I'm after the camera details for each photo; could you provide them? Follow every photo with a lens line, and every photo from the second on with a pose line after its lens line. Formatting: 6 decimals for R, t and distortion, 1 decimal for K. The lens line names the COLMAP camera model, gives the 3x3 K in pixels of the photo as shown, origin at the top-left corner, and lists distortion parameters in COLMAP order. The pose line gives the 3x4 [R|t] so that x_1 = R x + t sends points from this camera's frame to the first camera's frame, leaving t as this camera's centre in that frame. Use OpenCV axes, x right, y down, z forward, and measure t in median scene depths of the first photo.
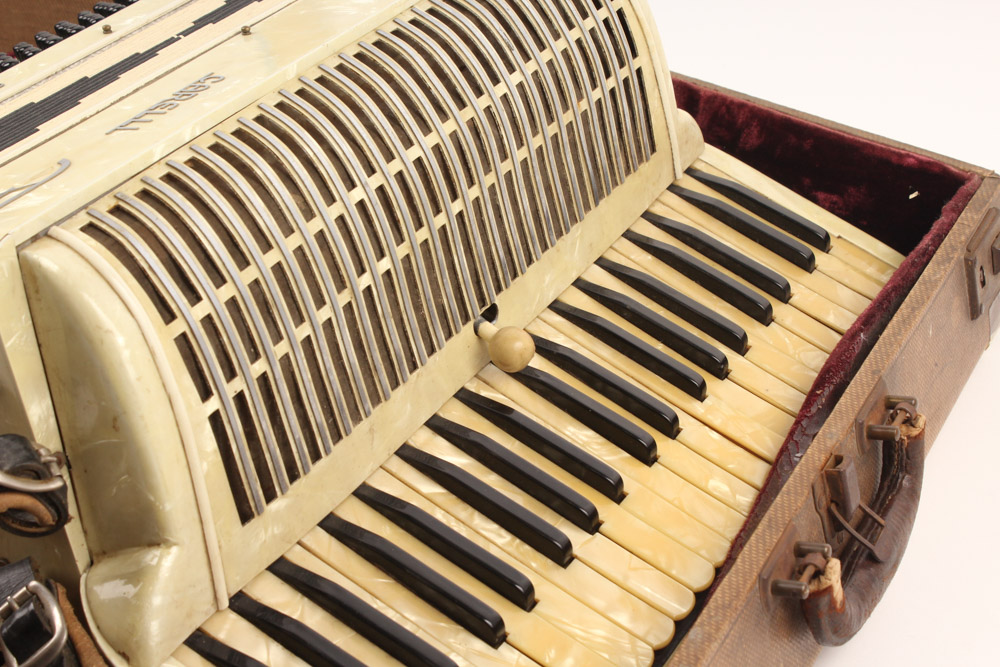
lens RADIAL K [[1883.7, 0, 500.0], [0, 1883.7, 333.5], [0, 0, 1]] dist [-0.019794, 0.060391]
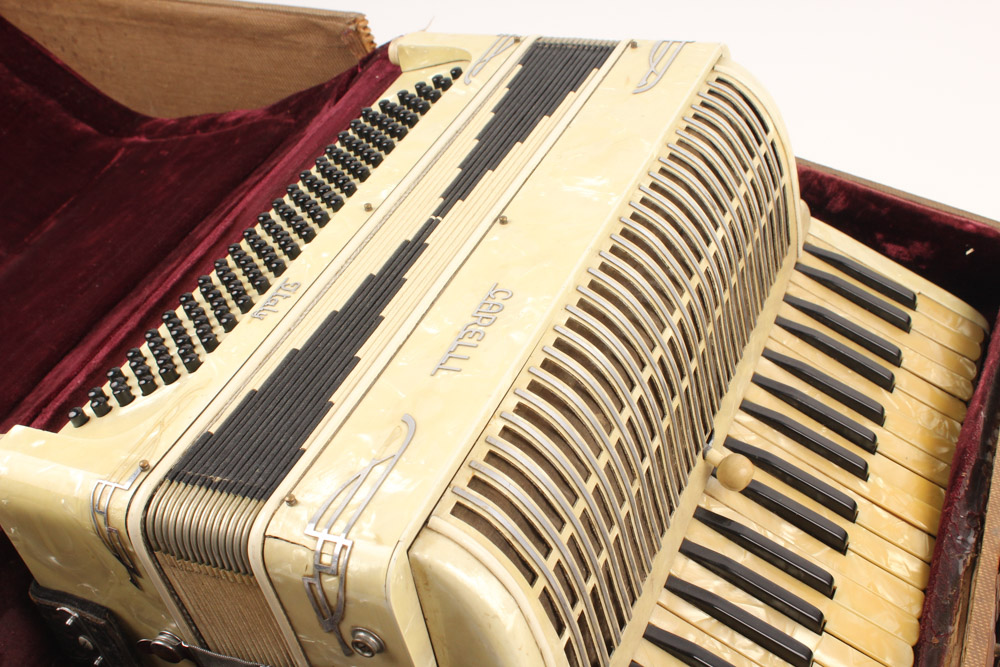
lens RADIAL K [[1221.0, 0, 500.0], [0, 1221.0, 333.5], [0, 0, 1]] dist [-0.091655, 0.068686]
pose [[0.996444, -0.060260, 0.058893, -0.182344], [0.047844, 0.979986, 0.193231, -0.233625], [-0.069359, -0.189726, 0.979384, 0.251512]]
